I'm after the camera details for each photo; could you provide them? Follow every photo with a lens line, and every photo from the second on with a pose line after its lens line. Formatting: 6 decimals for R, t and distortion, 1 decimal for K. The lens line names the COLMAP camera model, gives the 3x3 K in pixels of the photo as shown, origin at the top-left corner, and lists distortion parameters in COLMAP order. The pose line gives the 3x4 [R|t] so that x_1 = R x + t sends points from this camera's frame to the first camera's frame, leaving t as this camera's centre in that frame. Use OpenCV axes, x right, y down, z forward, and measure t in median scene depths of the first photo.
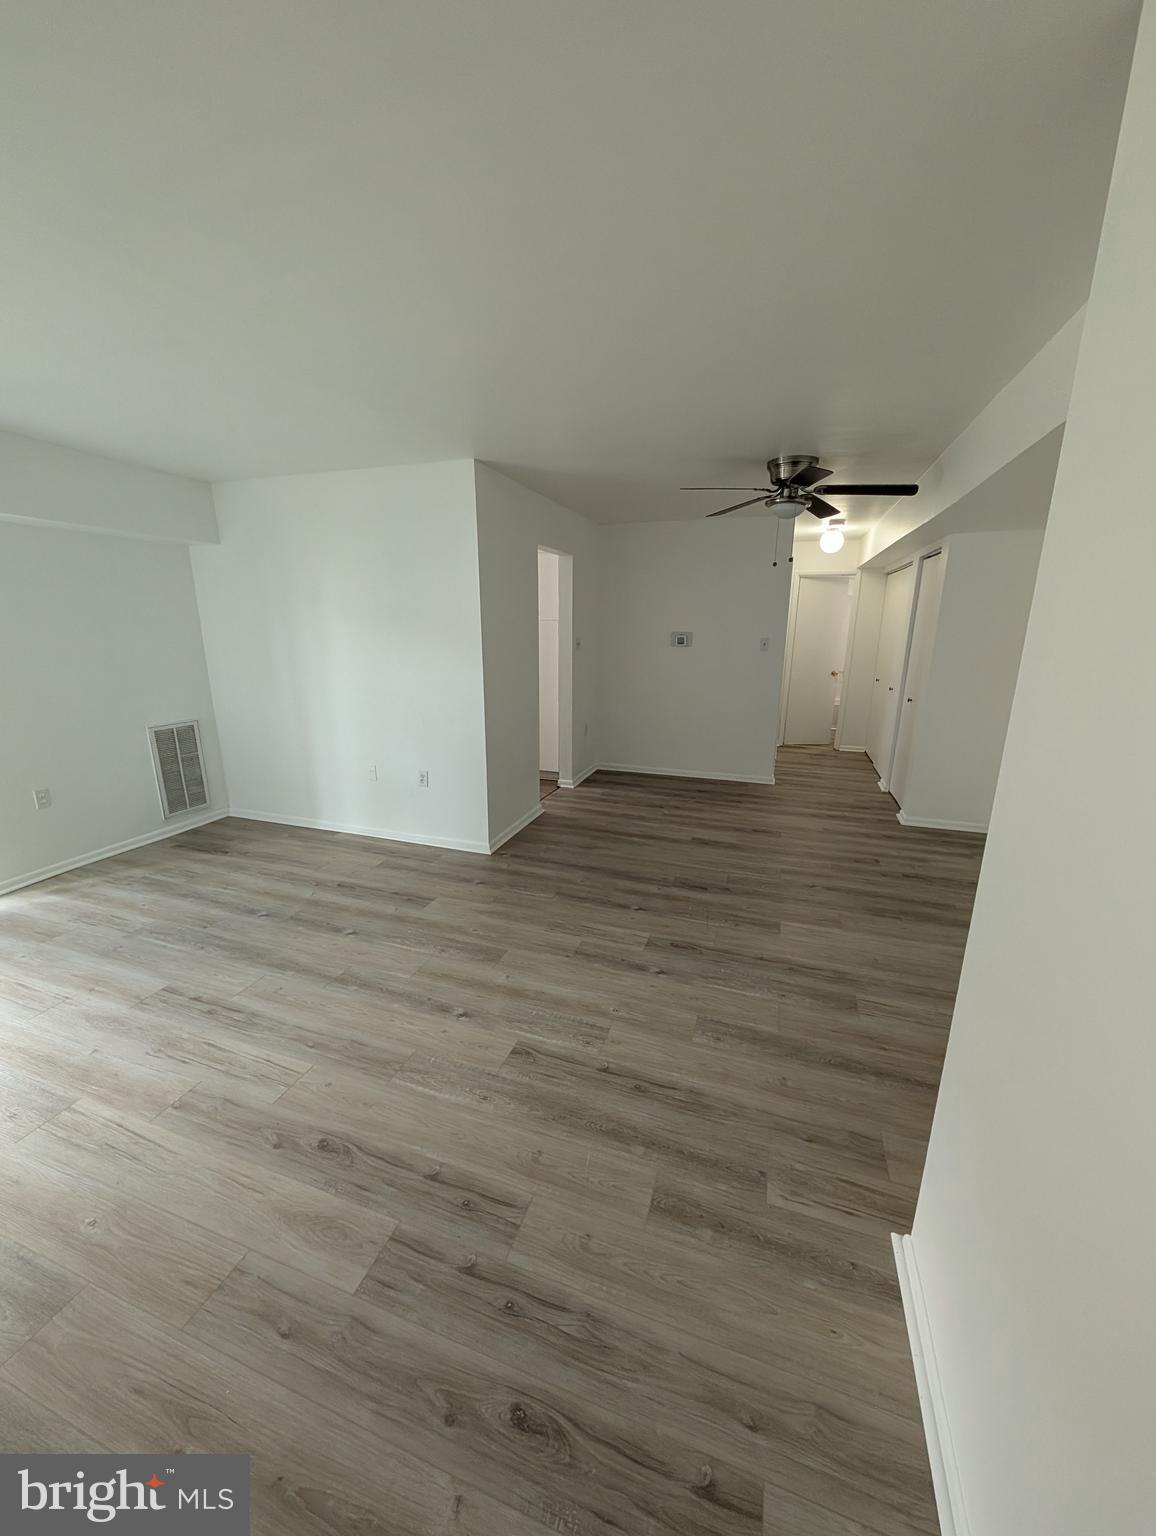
lens RADIAL K [[581.5, 0, 576.5], [0, 581.5, 772.3], [0, 0, 1]] dist [0.000520, -0.000296]
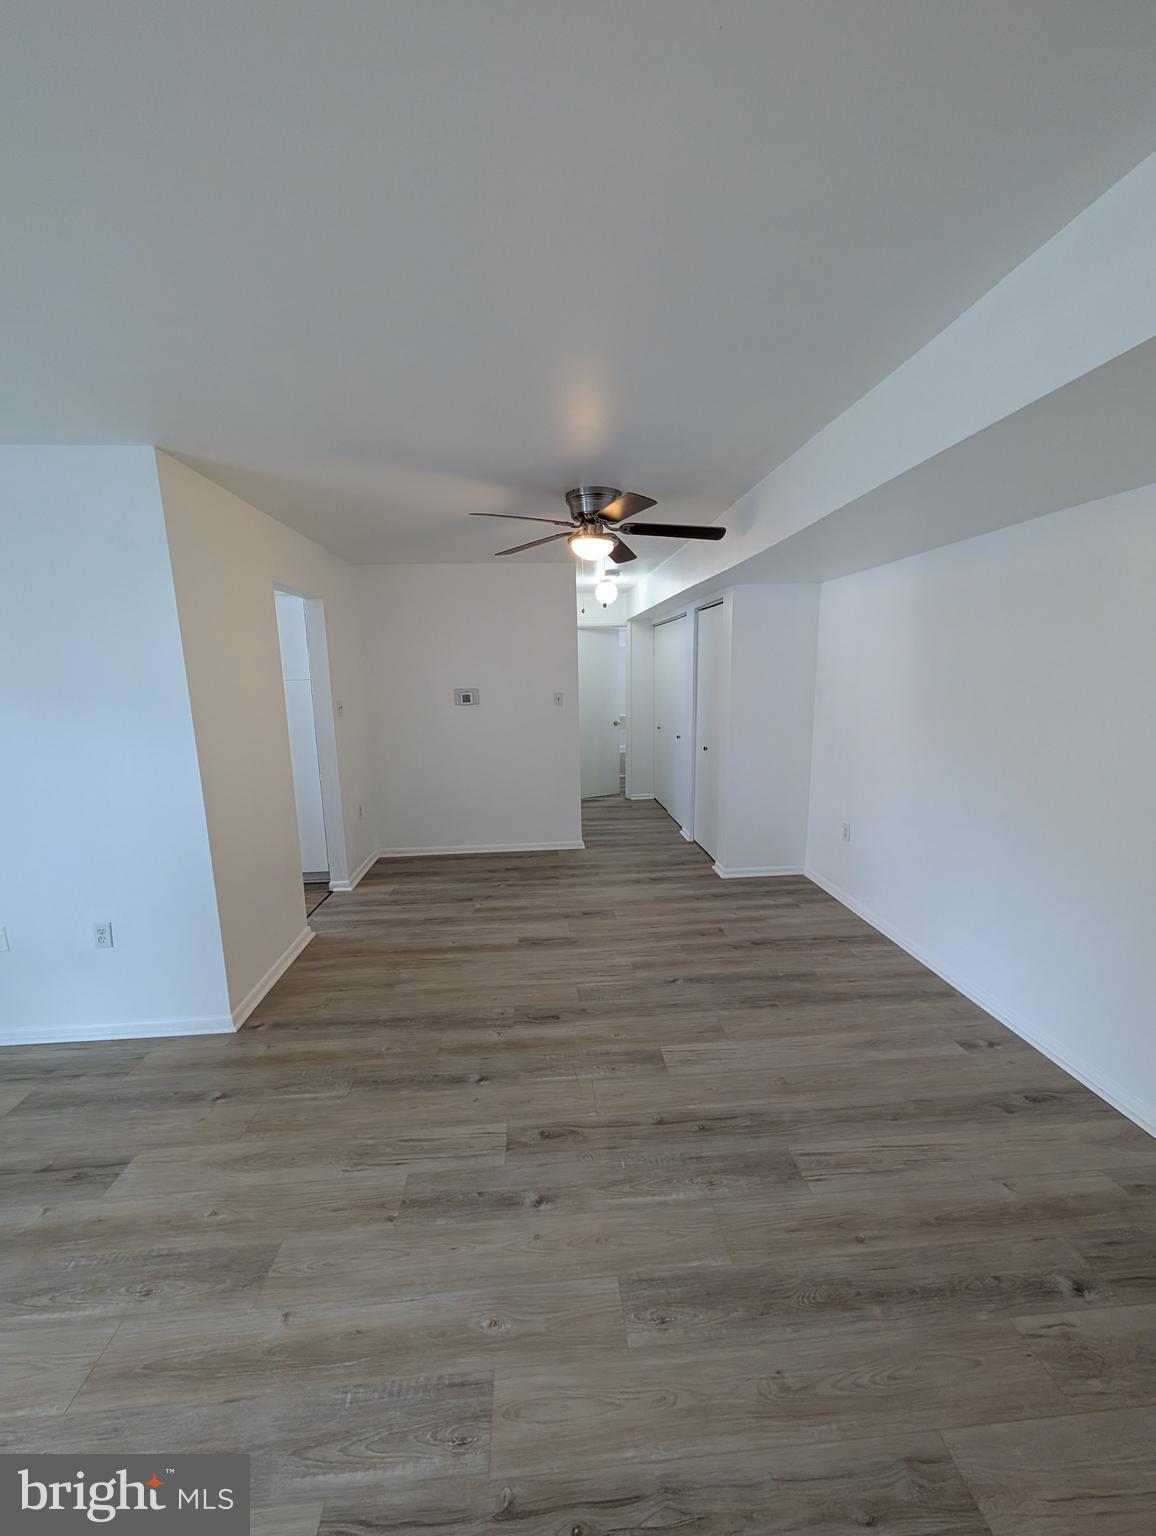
lens RADIAL K [[581.5, 0, 576.5], [0, 581.5, 772.3], [0, 0, 1]] dist [0.000520, -0.000296]
pose [[0.918404, -0.090671, 0.385115, -0.021510], [0.123326, 0.990496, -0.060901, -0.068555], [-0.375933, 0.103426, 0.920857, 0.233484]]
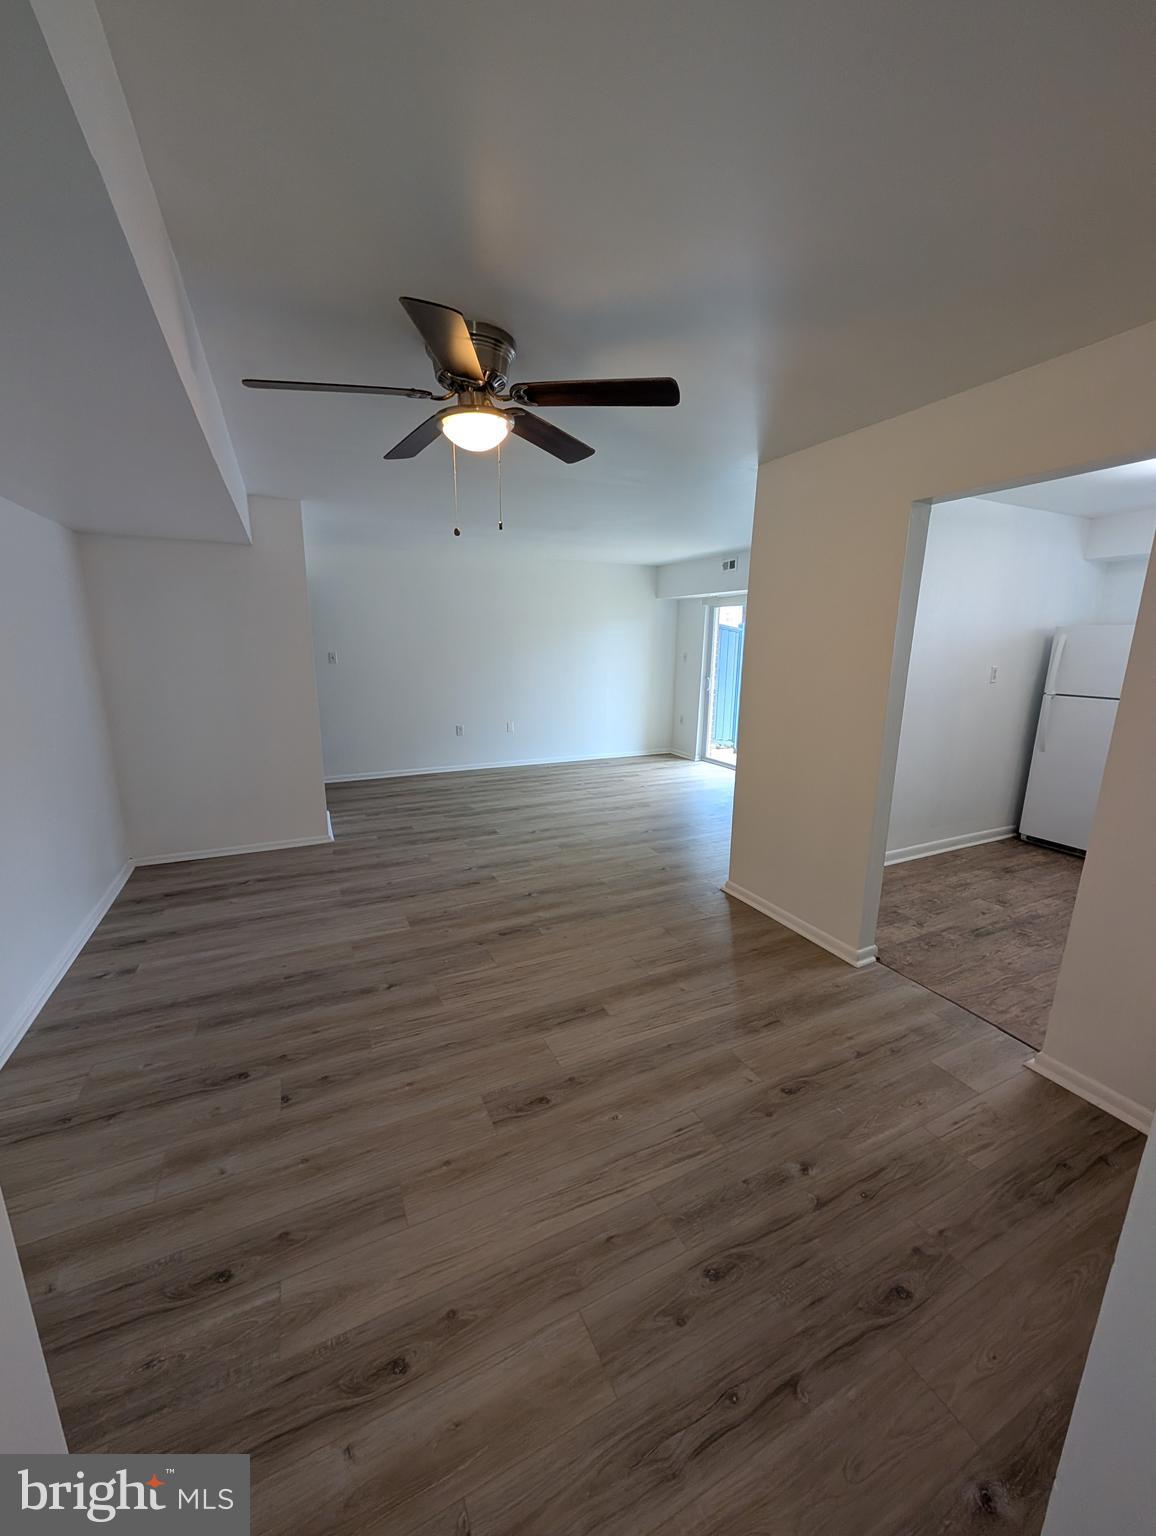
lens RADIAL K [[581.5, 0, 576.5], [0, 581.5, 772.3], [0, 0, 1]] dist [0.000520, -0.000296]
pose [[-0.709869, 0.145367, -0.689169, 0.684635], [-0.189295, 0.903094, 0.385471, -0.371659], [0.678420, 0.404090, -0.613561, 1.452913]]
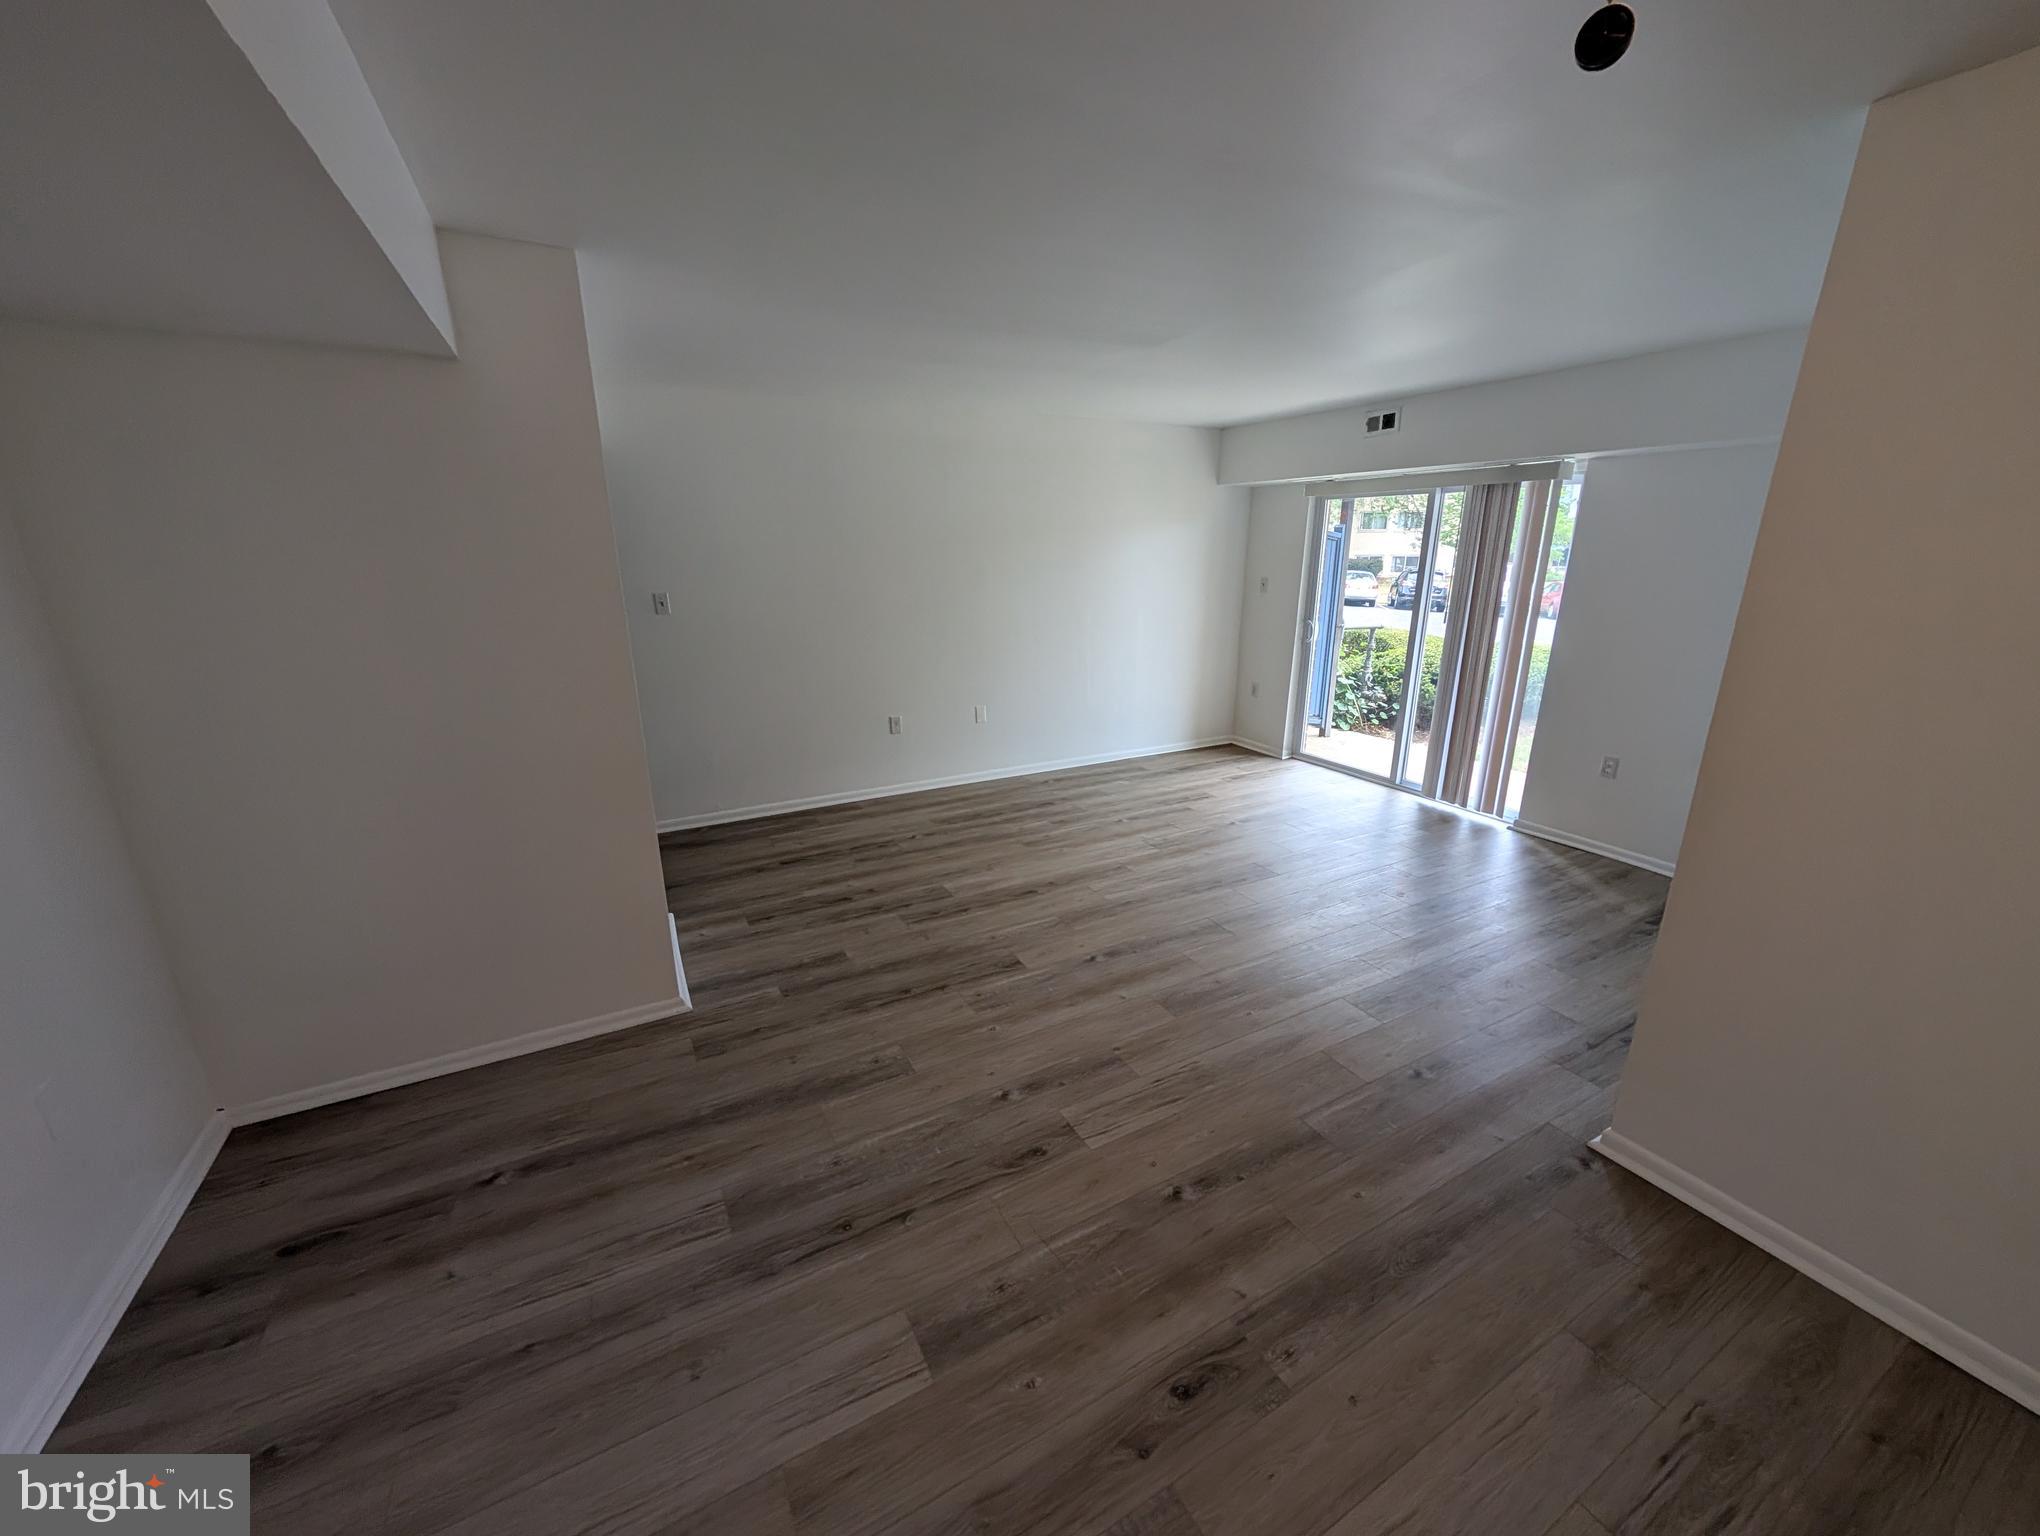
lens RADIAL K [[772.3, 0, 1026.1], [0, 772.3, 769.4], [0, 0, 1]] dist [0.000520, -0.000296]
pose [[-0.672191, 0.204404, -0.711603, 0.501033], [-0.188426, 0.882257, 0.431414, -0.282076], [0.715999, 0.424077, -0.554530, 0.982065]]
